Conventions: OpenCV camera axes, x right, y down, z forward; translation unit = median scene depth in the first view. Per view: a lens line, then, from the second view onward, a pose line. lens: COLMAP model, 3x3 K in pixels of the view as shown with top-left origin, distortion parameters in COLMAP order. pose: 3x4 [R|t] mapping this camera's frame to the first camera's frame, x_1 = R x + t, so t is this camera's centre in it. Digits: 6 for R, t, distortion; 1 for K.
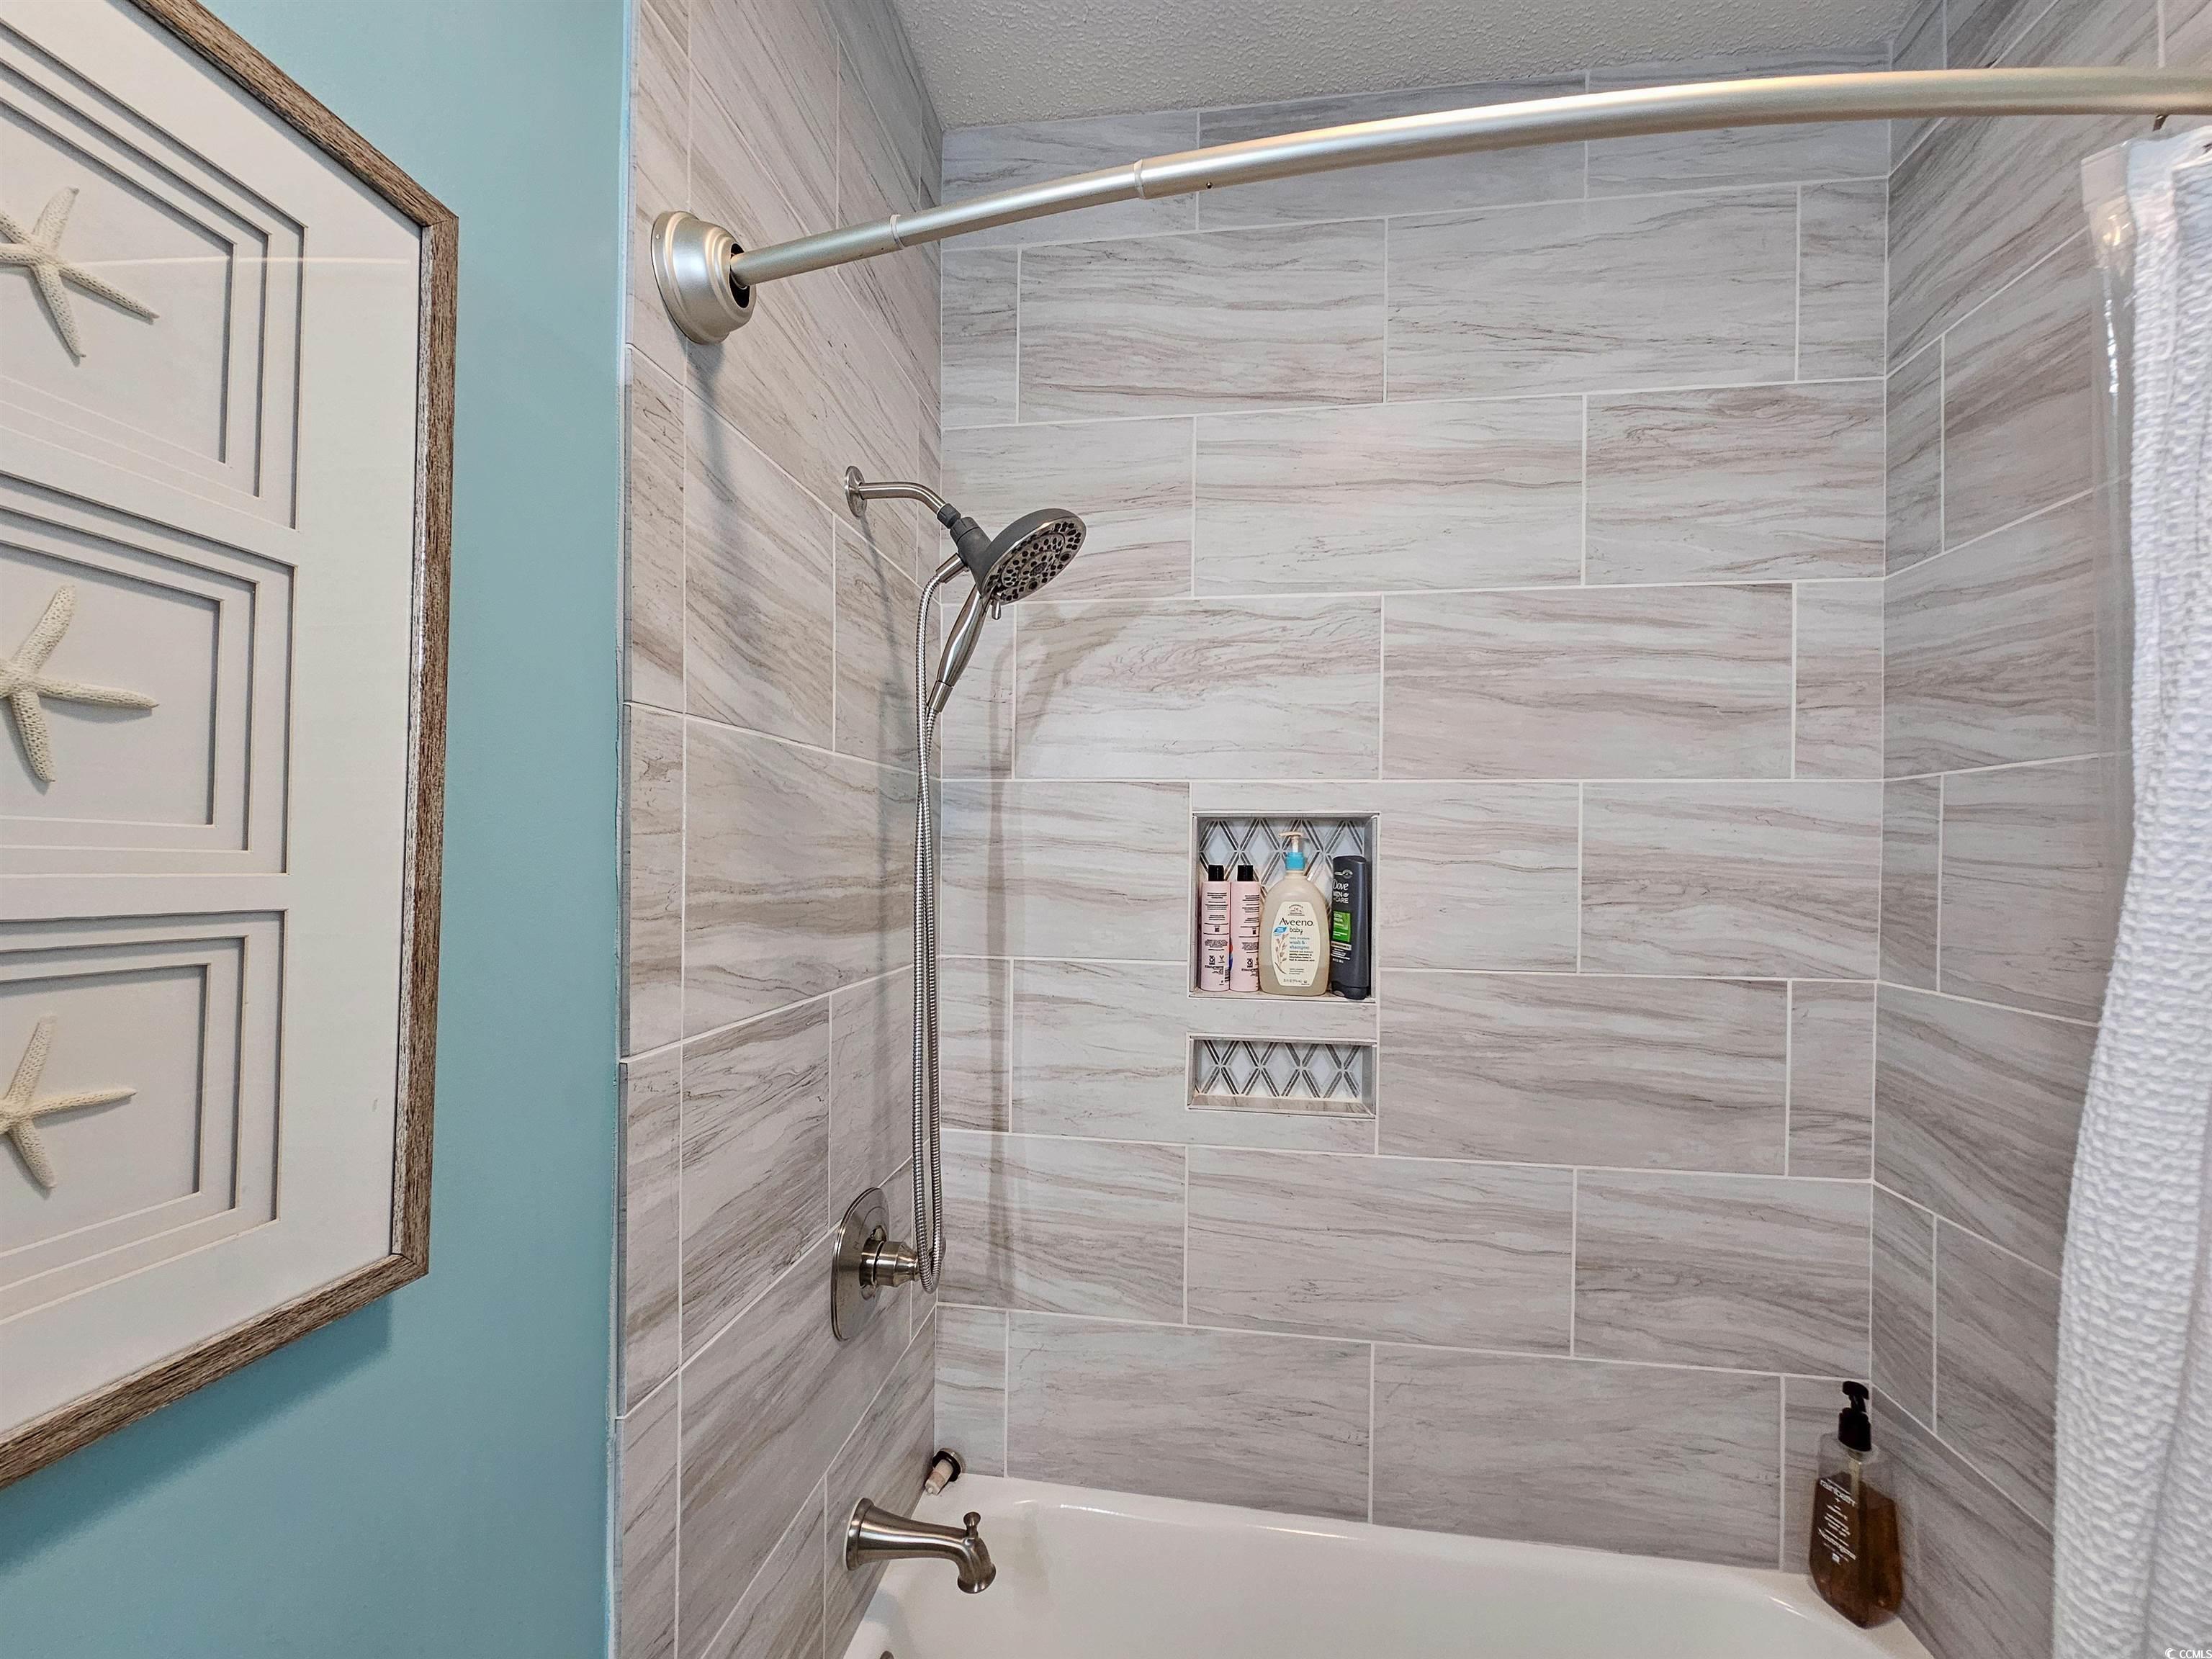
lens RADIAL K [[900.8, 0, 1120.3], [0, 900.8, 841.2], [0, 0, 1]] dist [-0.003364, 0.002598]
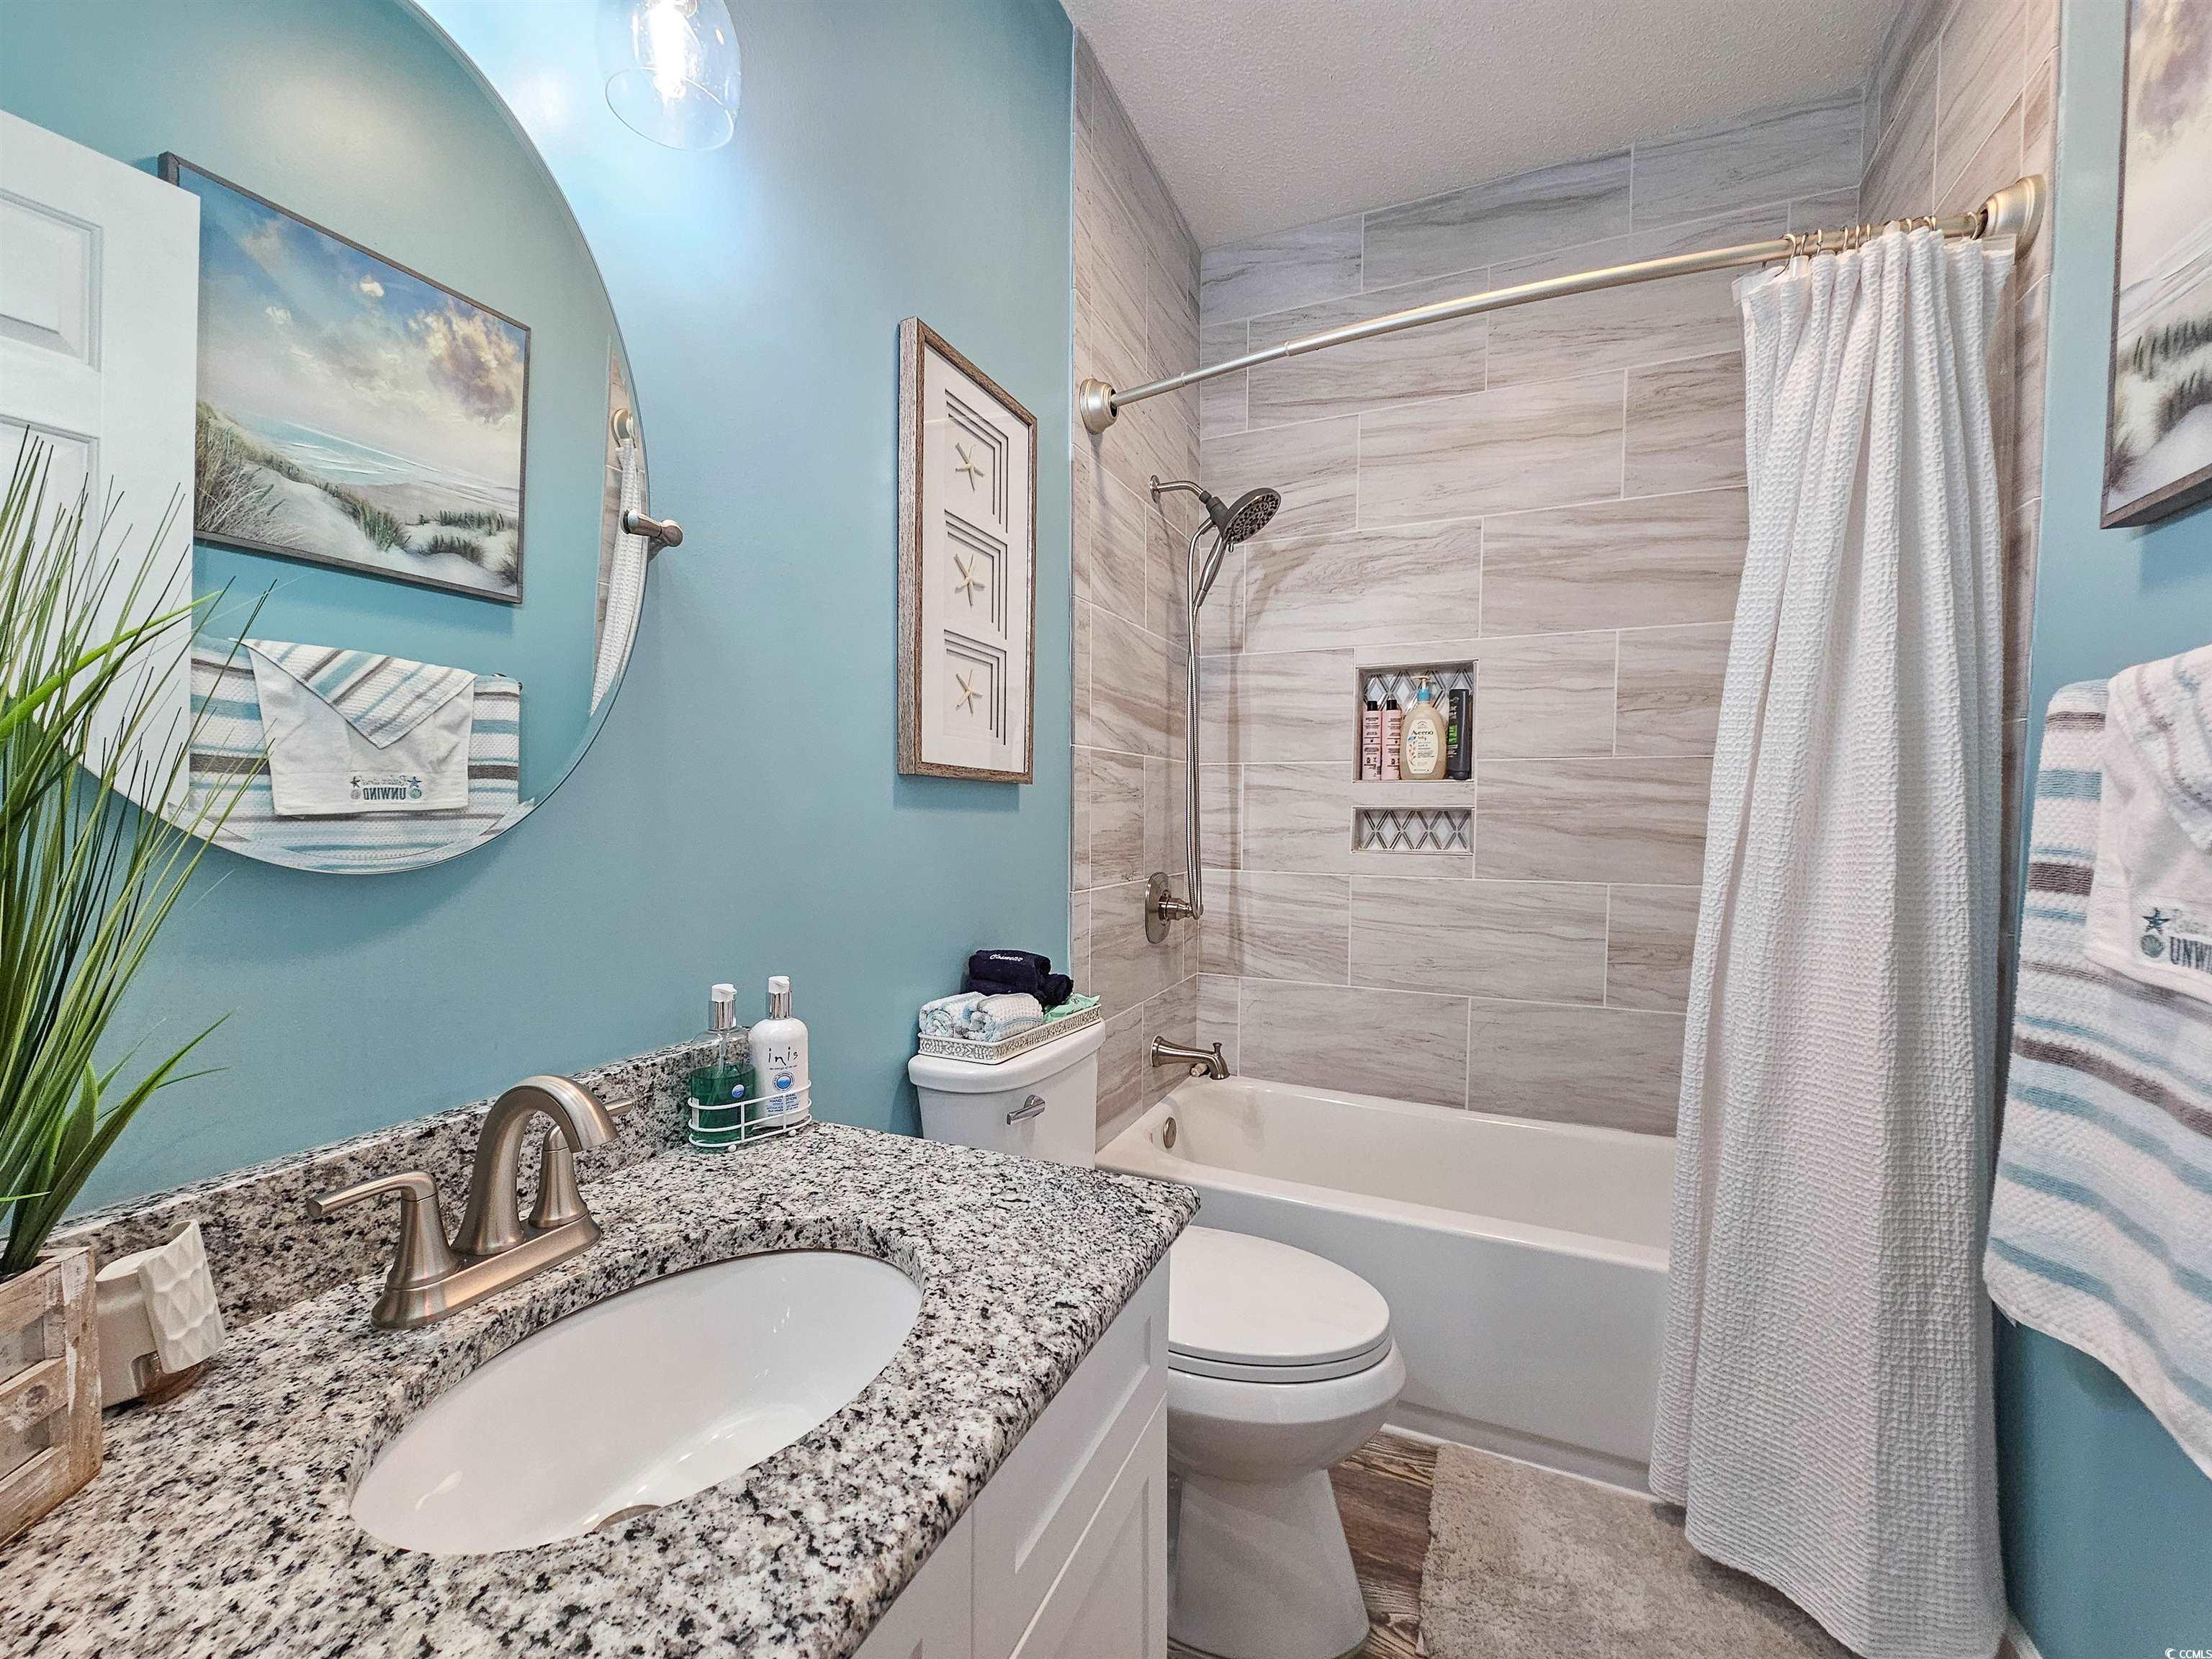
lens RADIAL K [[900.8, 0, 1104.1], [0, 900.8, 836.2], [0, 0, 1]] dist [-0.003364, 0.002598]
pose [[0.956414, 0.007678, -0.291915, 0.127345], [0.004406, 0.999161, 0.040714, 0.210790], [0.291982, -0.040225, 0.955577, -0.700034]]
